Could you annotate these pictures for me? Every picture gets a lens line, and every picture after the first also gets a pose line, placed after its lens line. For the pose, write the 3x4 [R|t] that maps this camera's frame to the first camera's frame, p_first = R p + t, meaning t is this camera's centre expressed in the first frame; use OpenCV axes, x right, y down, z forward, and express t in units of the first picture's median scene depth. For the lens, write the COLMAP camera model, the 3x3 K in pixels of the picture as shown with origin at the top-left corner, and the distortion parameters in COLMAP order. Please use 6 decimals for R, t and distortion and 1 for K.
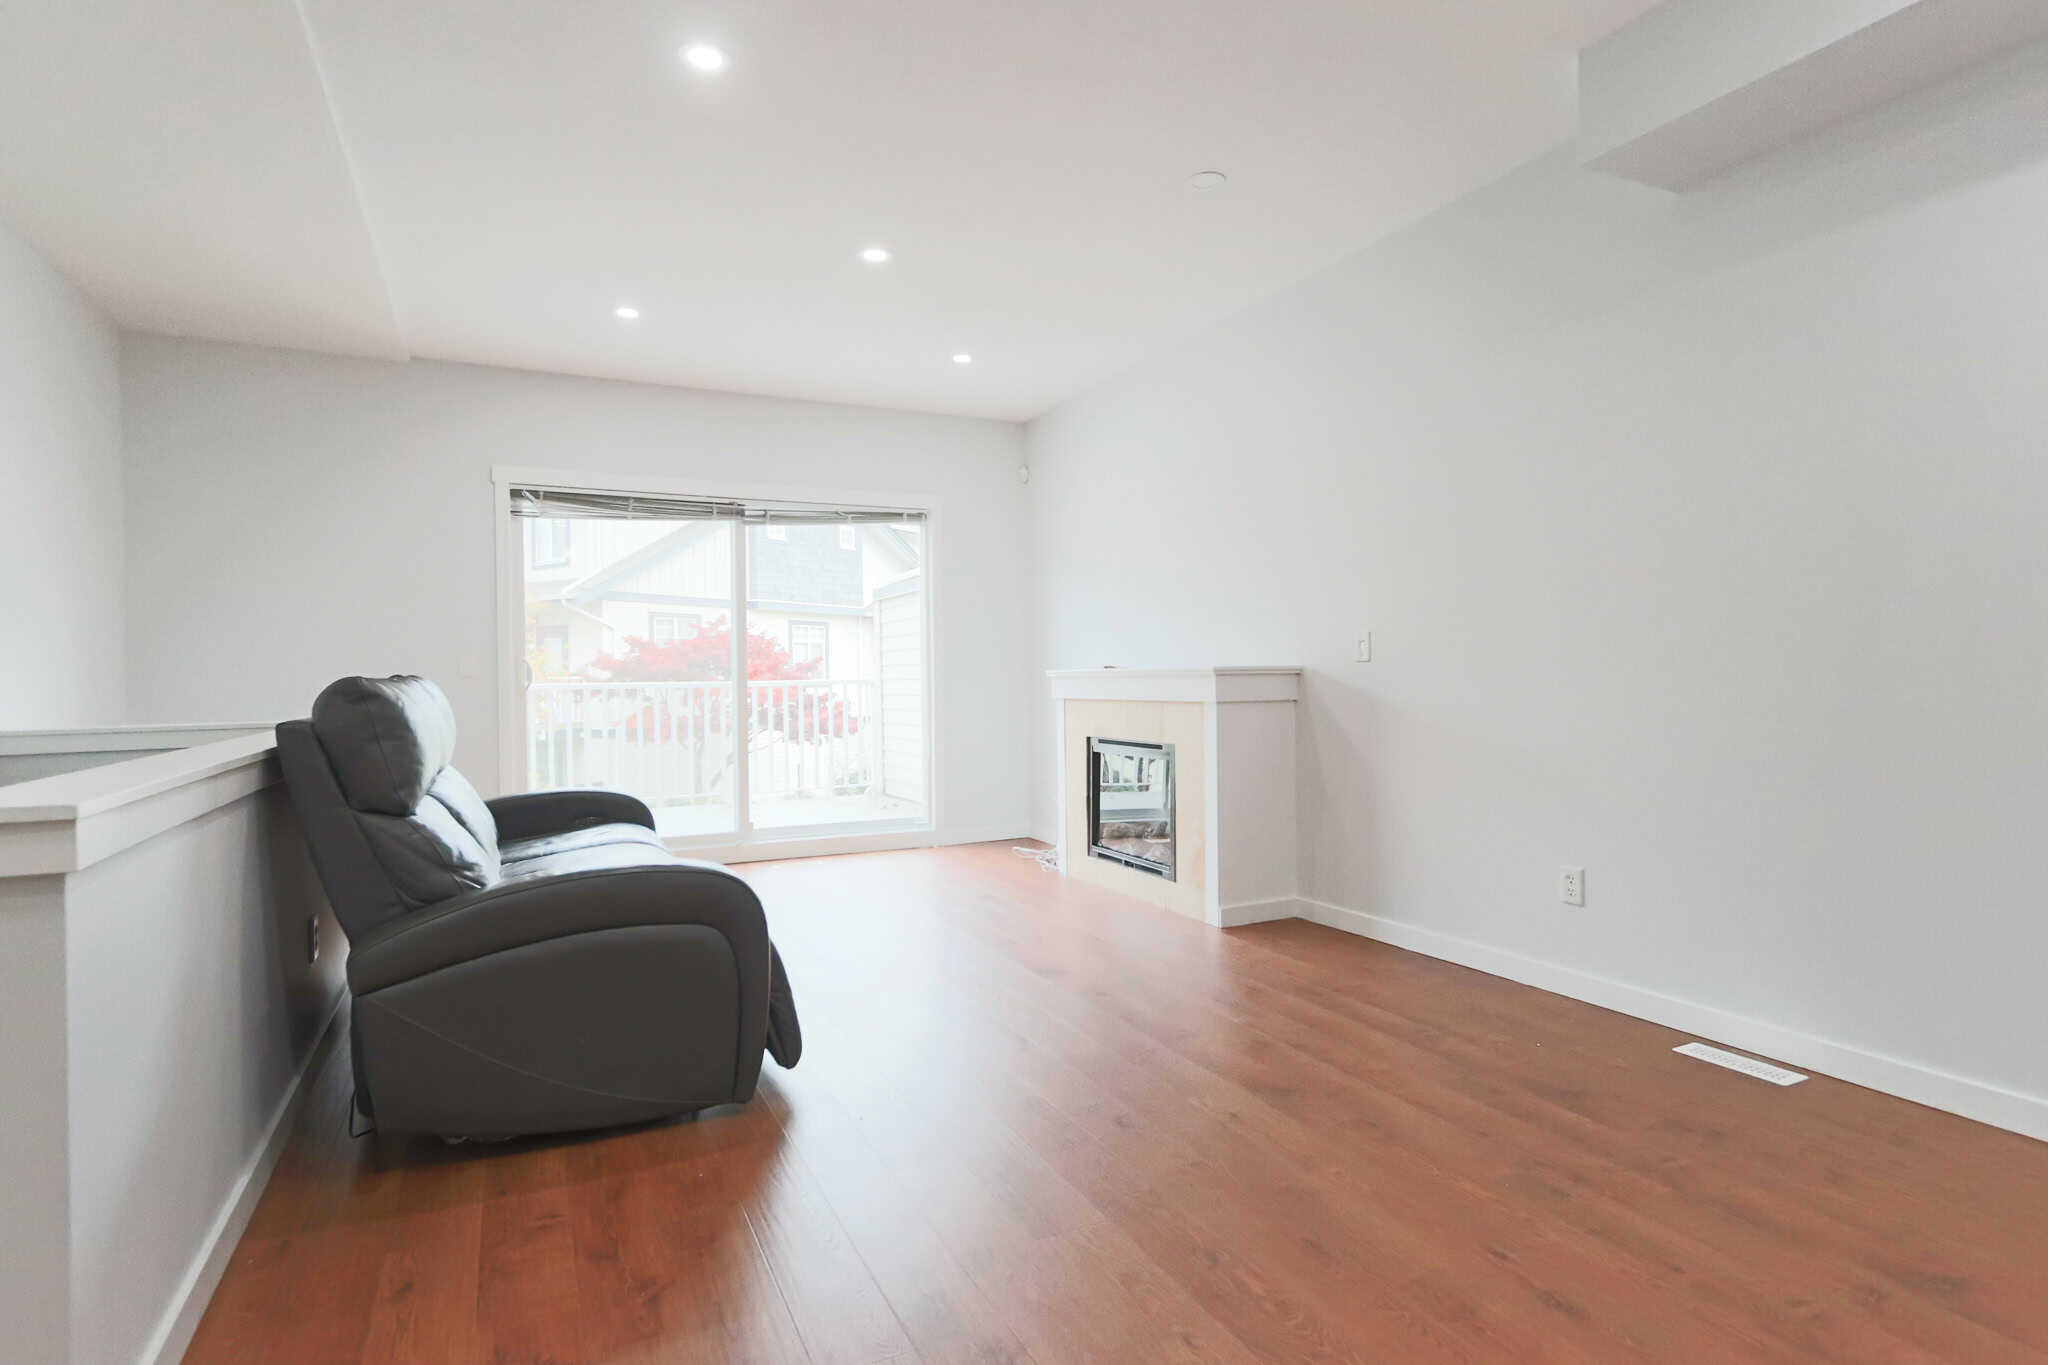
lens RADIAL K [[1035.8, 0, 1016.4], [0, 1035.8, 687.0], [0, 0, 1]] dist [0.010093, 0.001079]
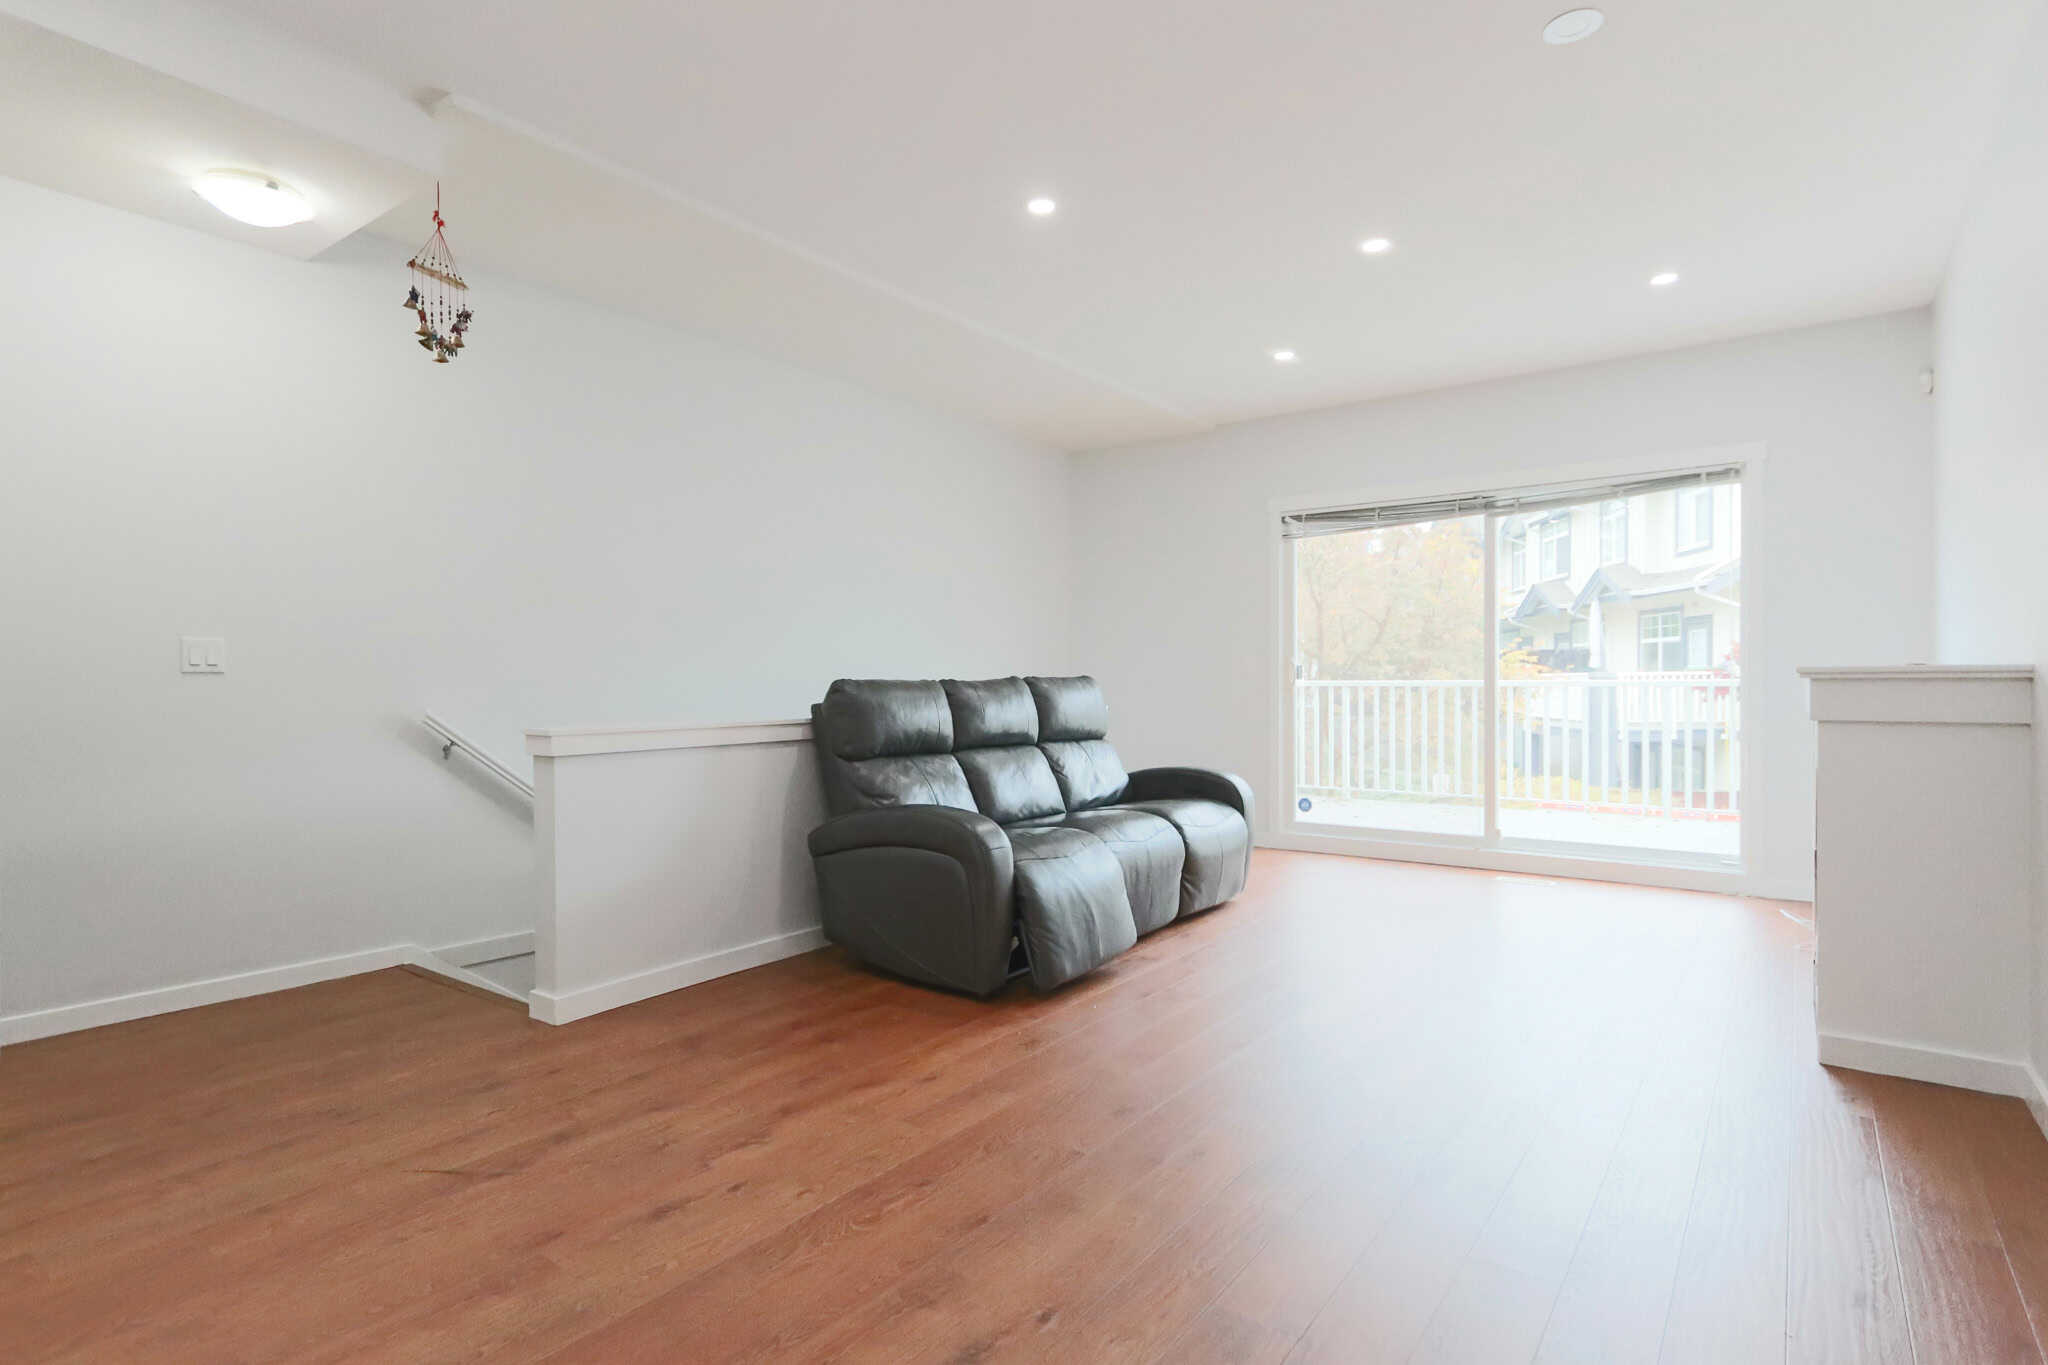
lens RADIAL K [[1035.8, 0, 1016.4], [0, 1035.8, 687.0], [0, 0, 1]] dist [0.010093, 0.001079]
pose [[0.461461, 0.014331, -0.887045, 0.405390], [-0.008617, 0.999895, 0.011671, -0.007518], [0.887119, 0.002258, 0.461536, 0.177365]]
